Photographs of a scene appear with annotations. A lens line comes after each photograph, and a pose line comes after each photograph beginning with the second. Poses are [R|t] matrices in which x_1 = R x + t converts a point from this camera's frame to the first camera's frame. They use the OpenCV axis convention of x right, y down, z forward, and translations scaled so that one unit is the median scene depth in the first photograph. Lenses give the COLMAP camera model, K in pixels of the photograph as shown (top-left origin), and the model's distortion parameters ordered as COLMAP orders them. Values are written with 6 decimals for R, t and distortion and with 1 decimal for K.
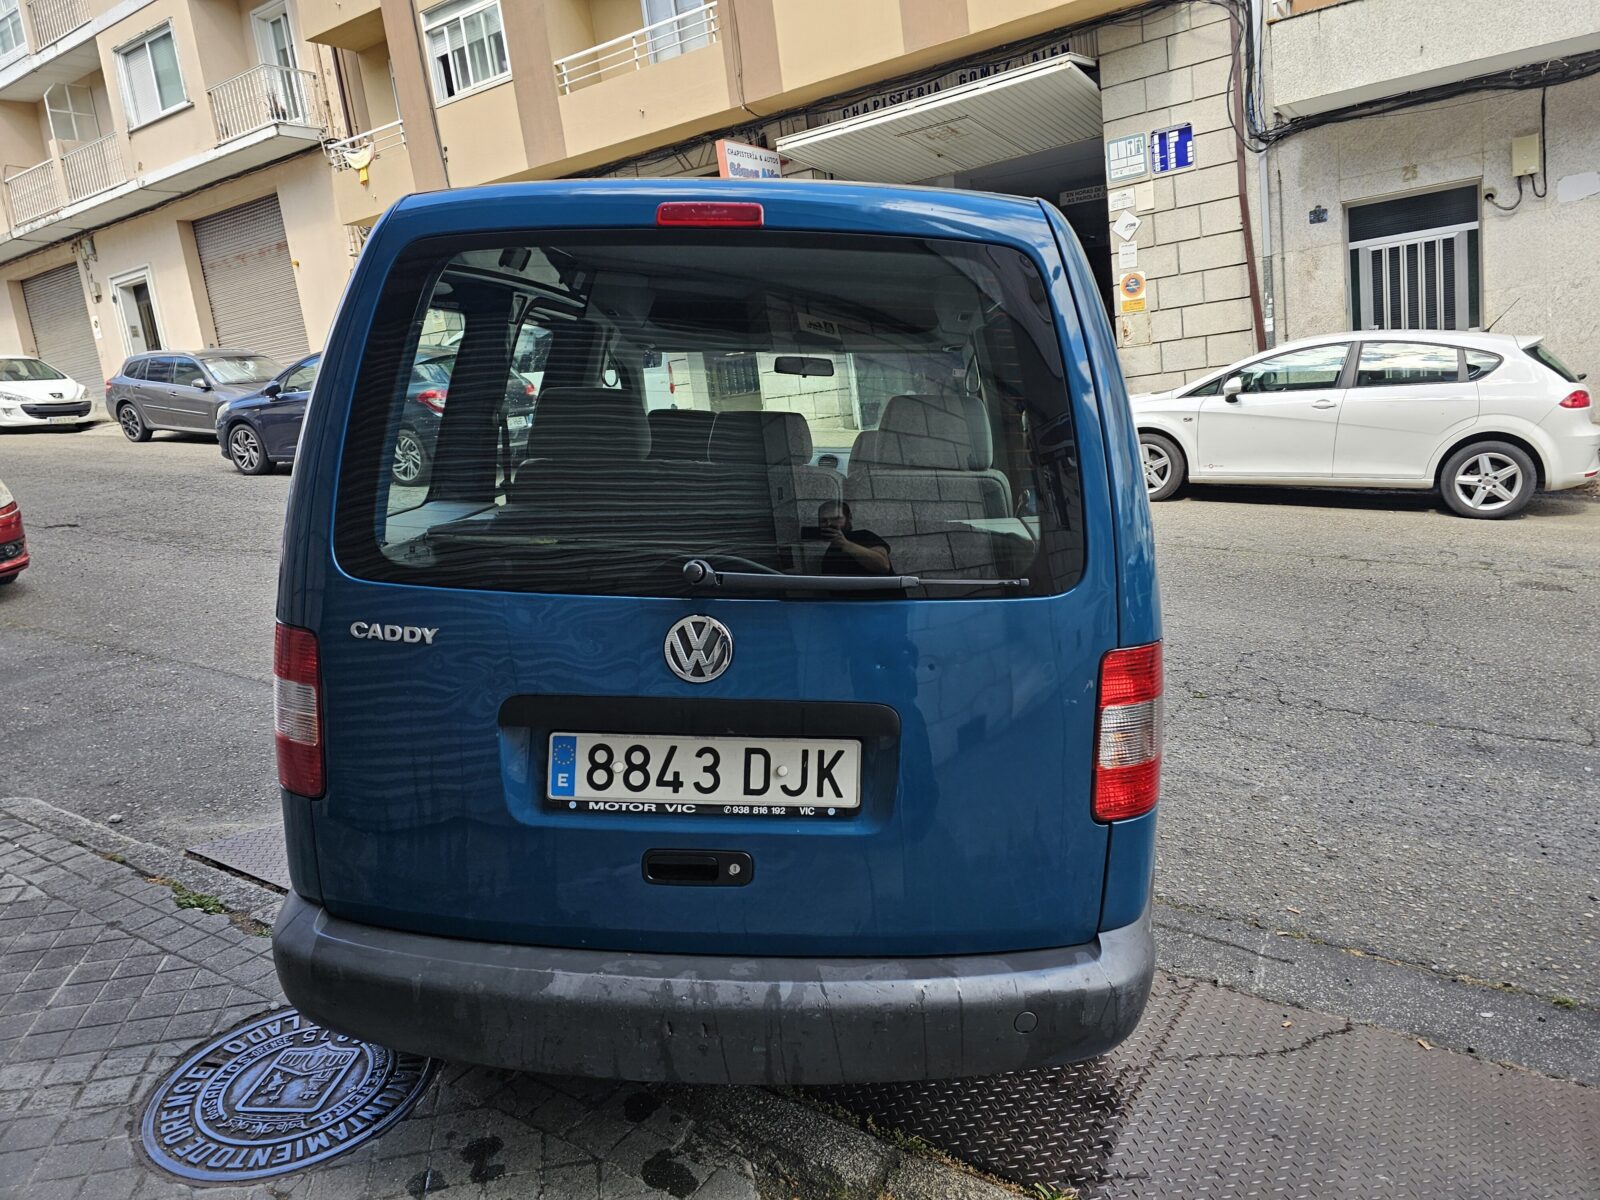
lens RADIAL K [[1055.0, 0, 823.1], [0, 1055.0, 592.2], [0, 0, 1]] dist [0.064632, -0.058081]
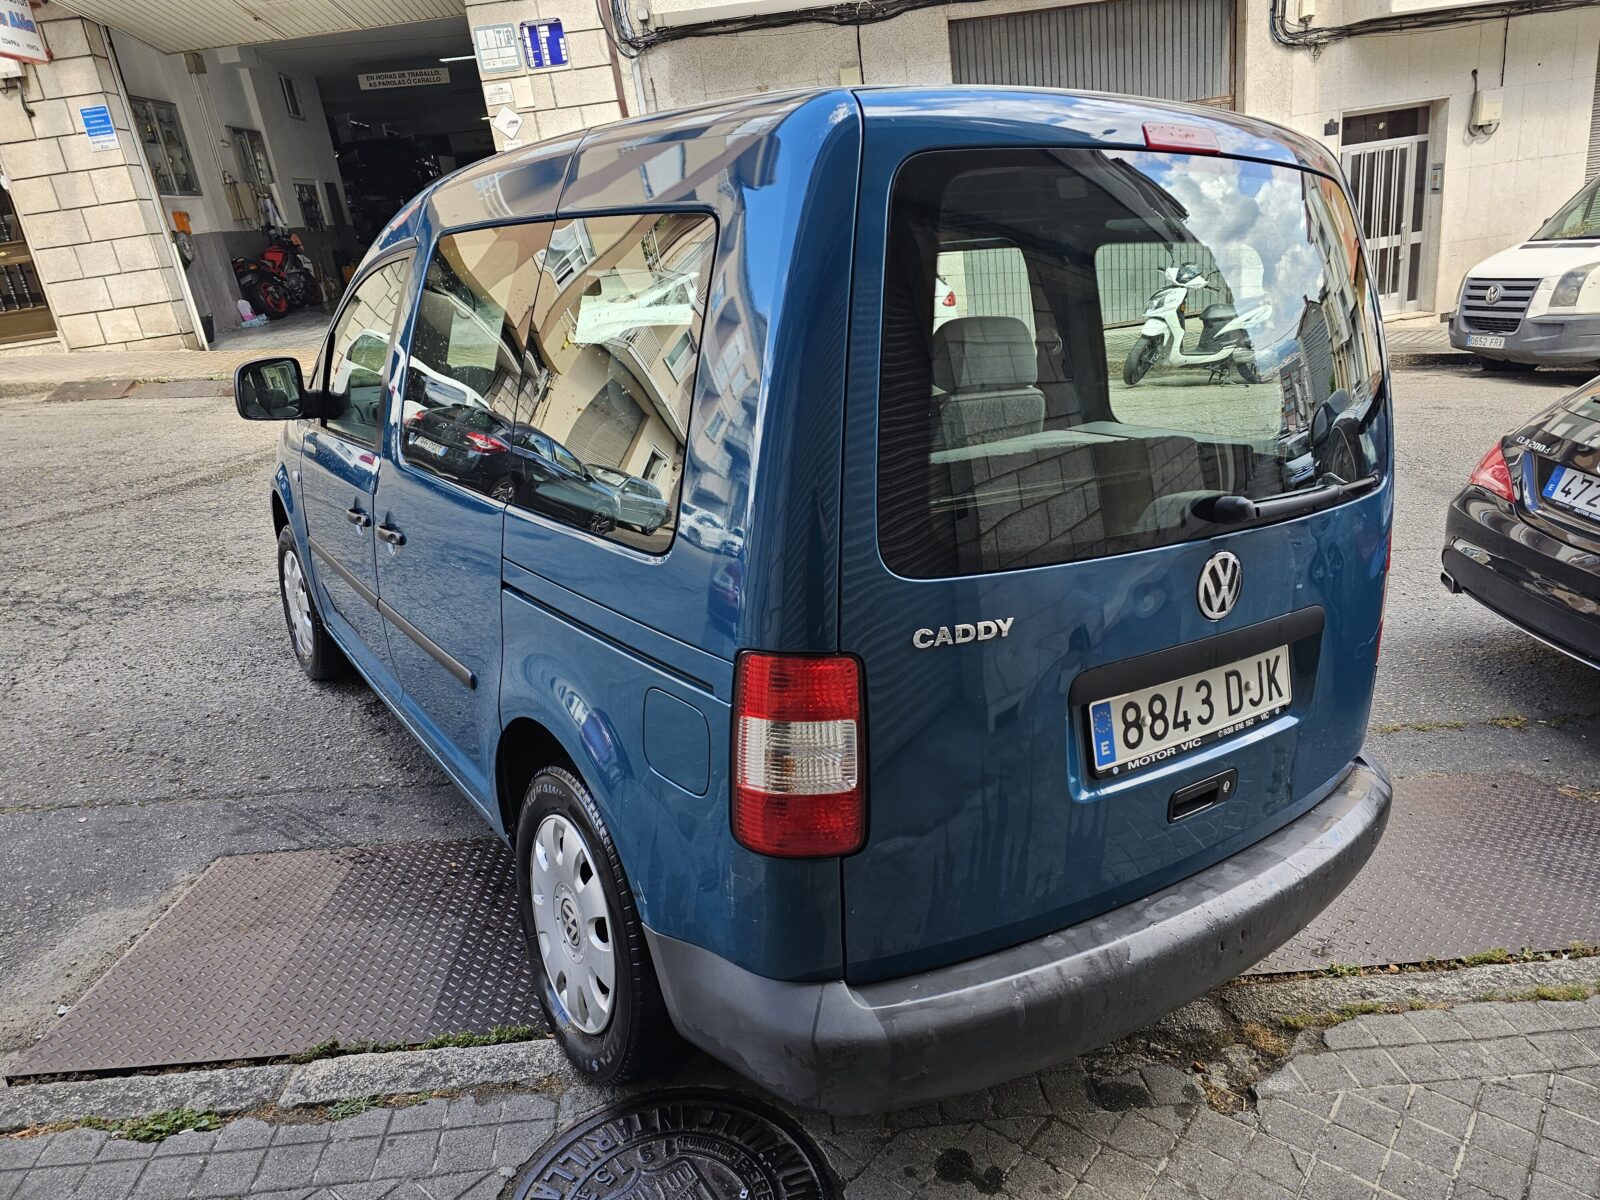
lens RADIAL K [[1067.7, 0, 805.4], [0, 1067.7, 597.5], [0, 0, 1]] dist [0.044465, -0.041014]
pose [[0.803559, -0.186663, 0.565200, -0.668442], [0.136608, 0.982044, 0.130111, -0.080685], [-0.579337, -0.027341, 0.814629, 0.255858]]
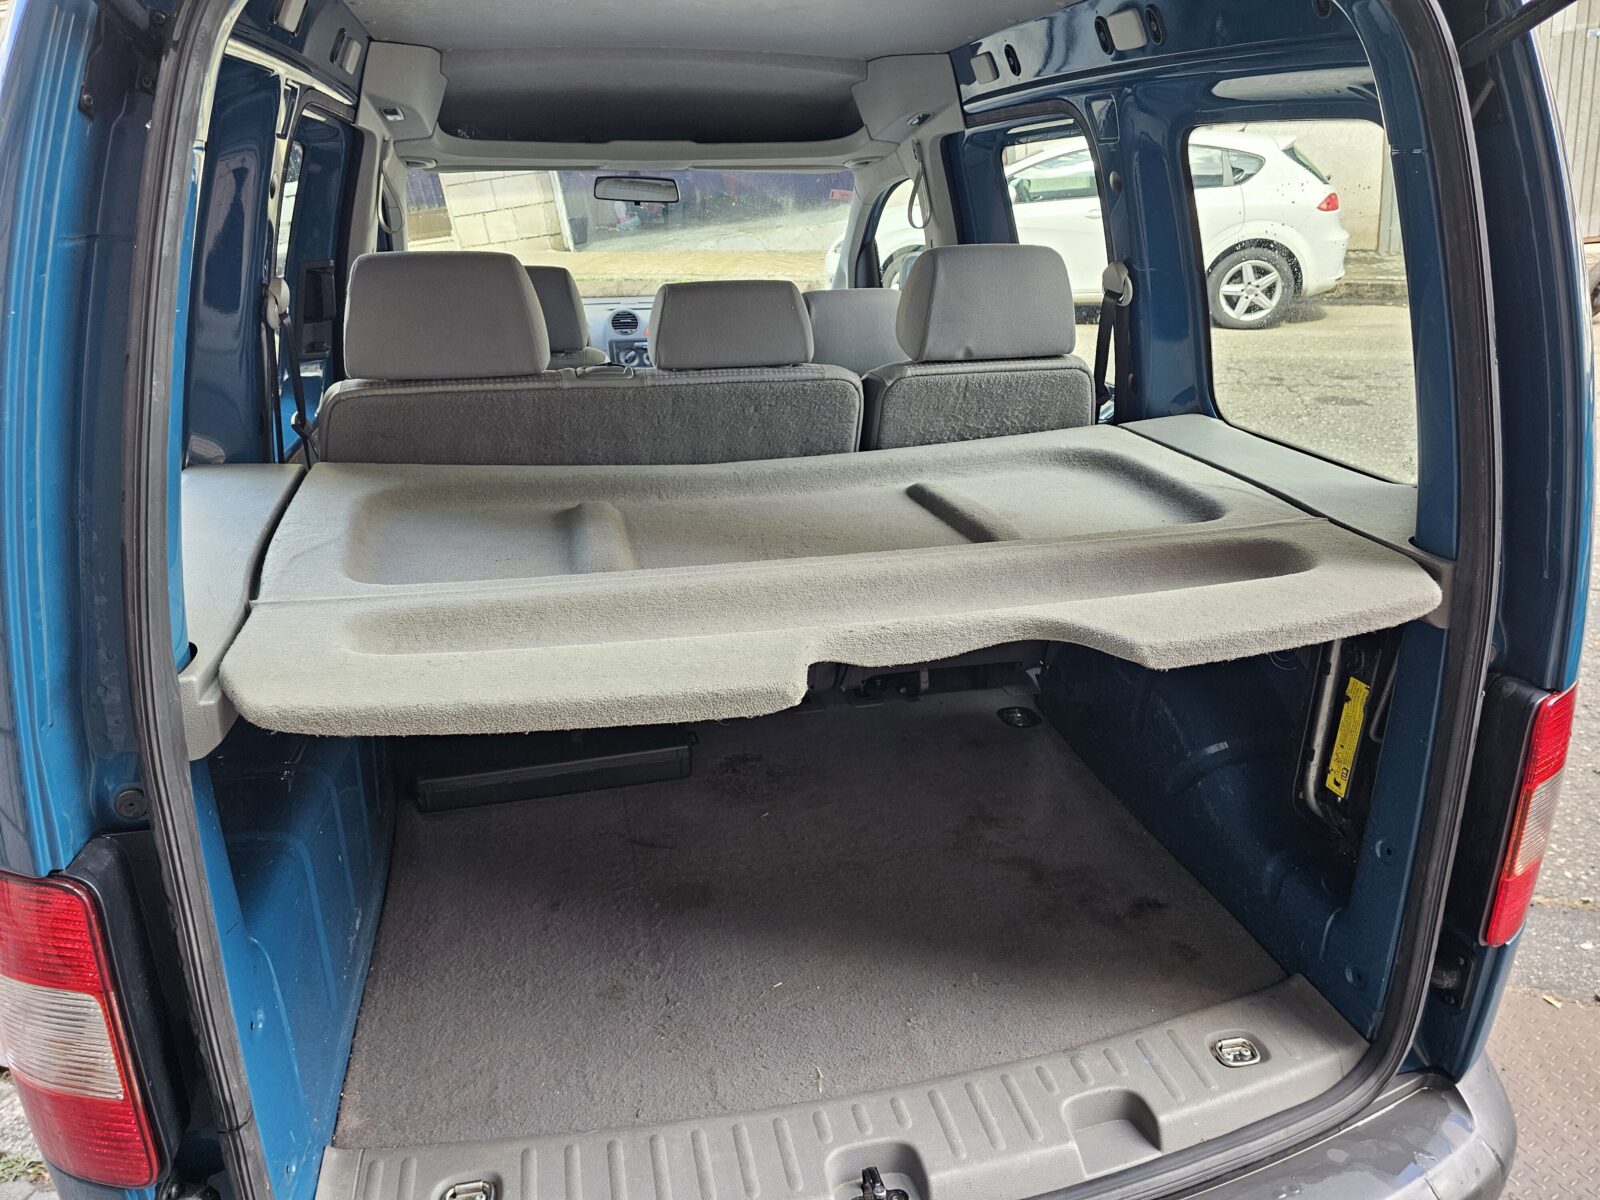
lens RADIAL K [[1067.7, 0, 805.4], [0, 1067.7, 597.5], [0, 0, 1]] dist [0.044465, -0.041014]
pose [[0.963586, -0.113738, 0.242003, -0.194393], [0.071850, 0.981876, 0.175379, -0.096095], [-0.257564, -0.151605, 0.954294, 0.355309]]
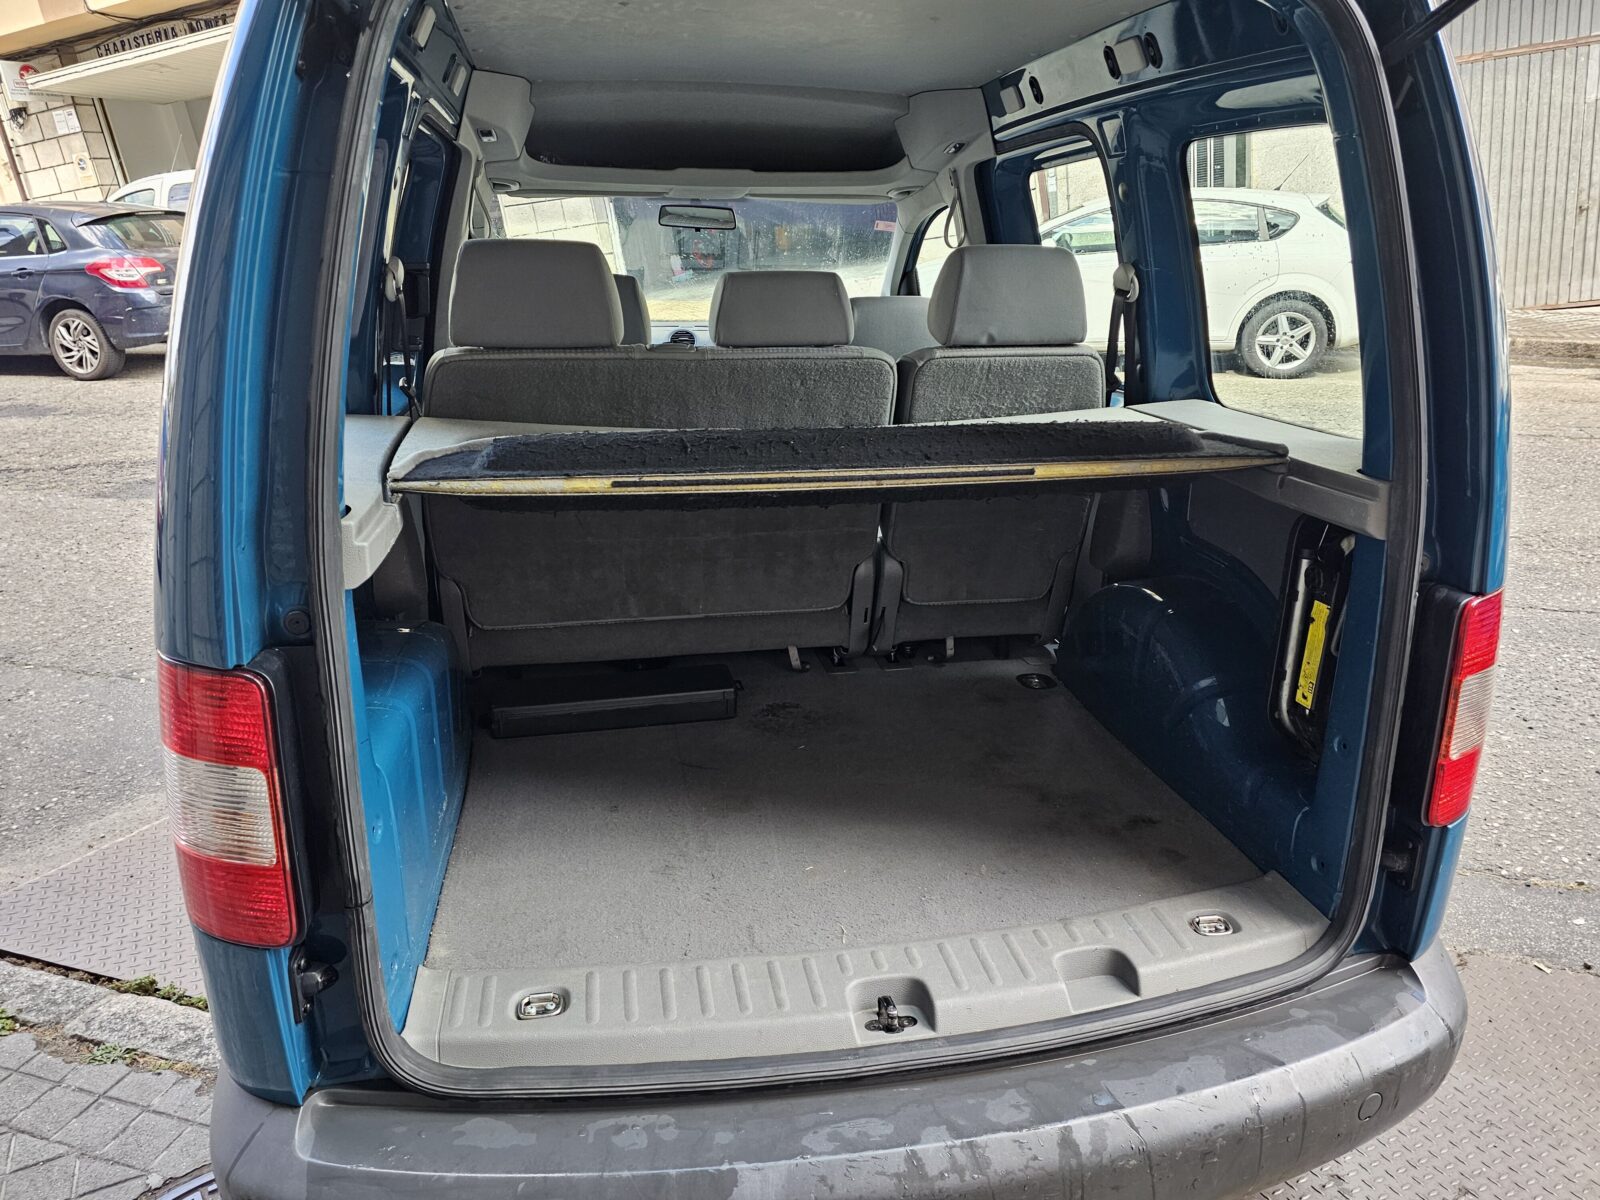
lens RADIAL K [[1064.2, 0, 820.8], [0, 1064.2, 590.8], [0, 0, 1]] dist [0.058847, -0.055638]
pose [[0.971527, -0.078854, 0.223421, -0.216338], [0.053046, 0.991446, 0.119254, -0.041554], [-0.230914, -0.104007, 0.967399, 0.270158]]
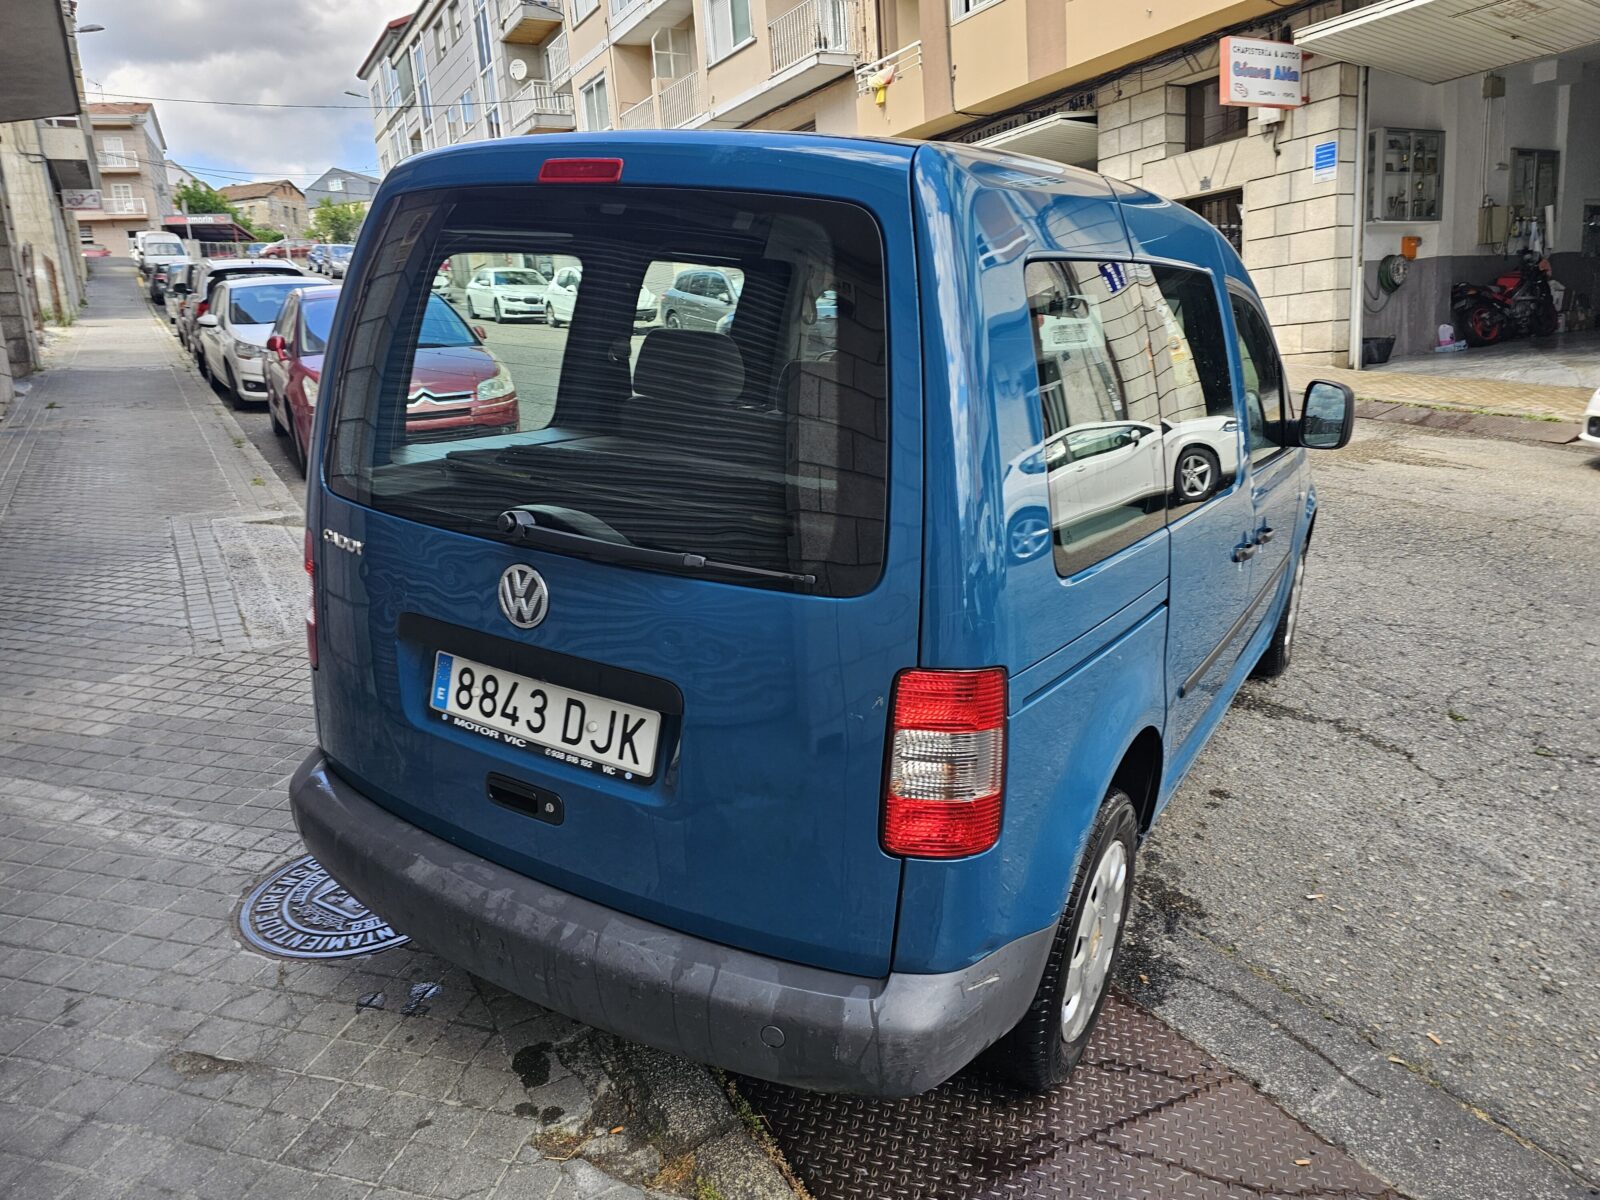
lens RADIAL K [[1064.2, 0, 820.8], [0, 1064.2, 590.8], [0, 0, 1]] dist [0.058847, -0.055638]
pose [[0.889190, 0.151744, -0.431642, 0.393174], [-0.121967, 0.987877, 0.096033, -0.058348], [0.440982, -0.032746, 0.896918, 0.117648]]
